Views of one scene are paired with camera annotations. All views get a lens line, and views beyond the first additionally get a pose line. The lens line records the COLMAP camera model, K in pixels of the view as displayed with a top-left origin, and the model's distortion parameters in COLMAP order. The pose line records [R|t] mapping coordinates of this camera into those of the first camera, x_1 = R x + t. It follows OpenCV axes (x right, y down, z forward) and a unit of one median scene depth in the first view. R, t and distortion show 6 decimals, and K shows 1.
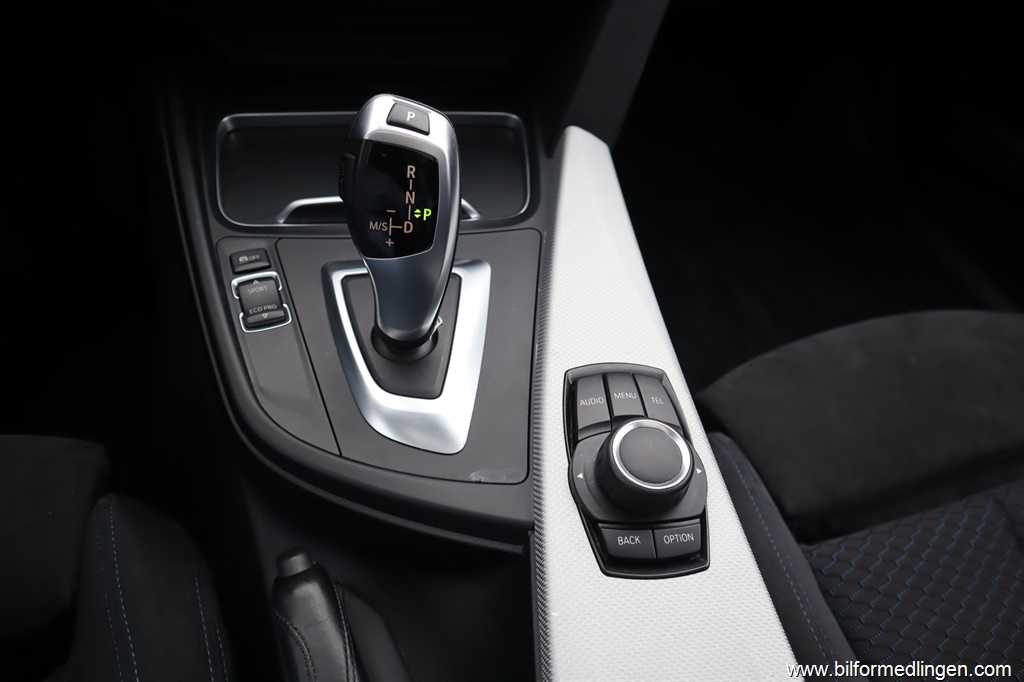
lens RADIAL K [[709.9, 0, 517.1], [0, 709.9, 339.2], [0, 0, 1]] dist [-0.120742, 0.065738]
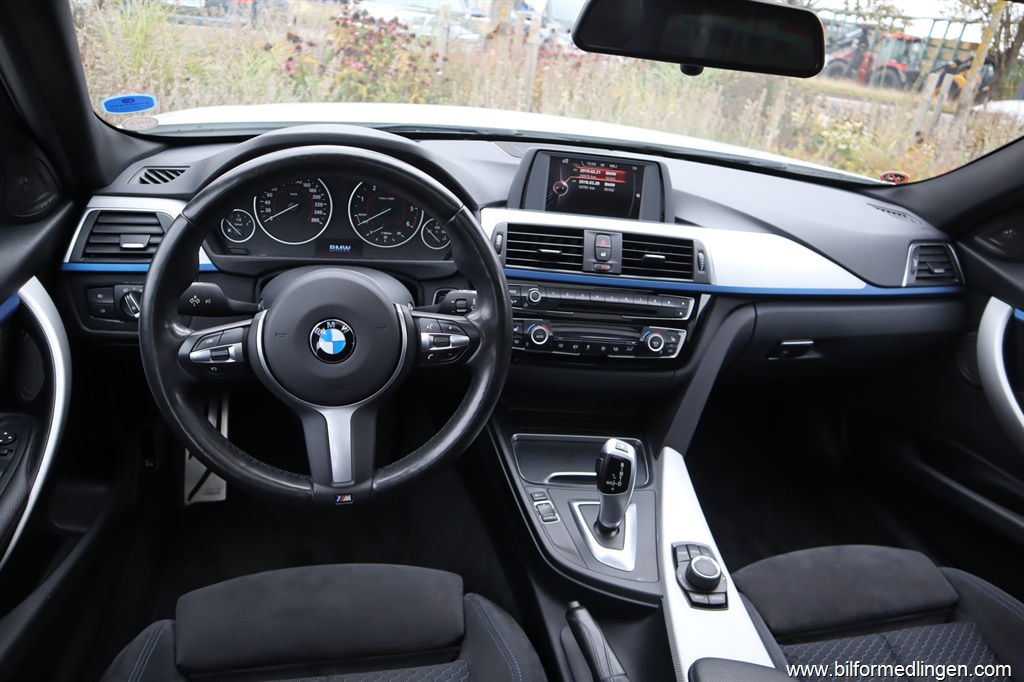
lens RADIAL K [[709.9, 0, 517.1], [0, 709.9, 339.2], [0, 0, 1]] dist [-0.120742, 0.065738]
pose [[0.996926, 0.039880, -0.067439, -0.351423], [-0.063154, 0.918452, -0.390457, 0.394461], [0.046369, 0.393516, 0.918148, -1.665447]]
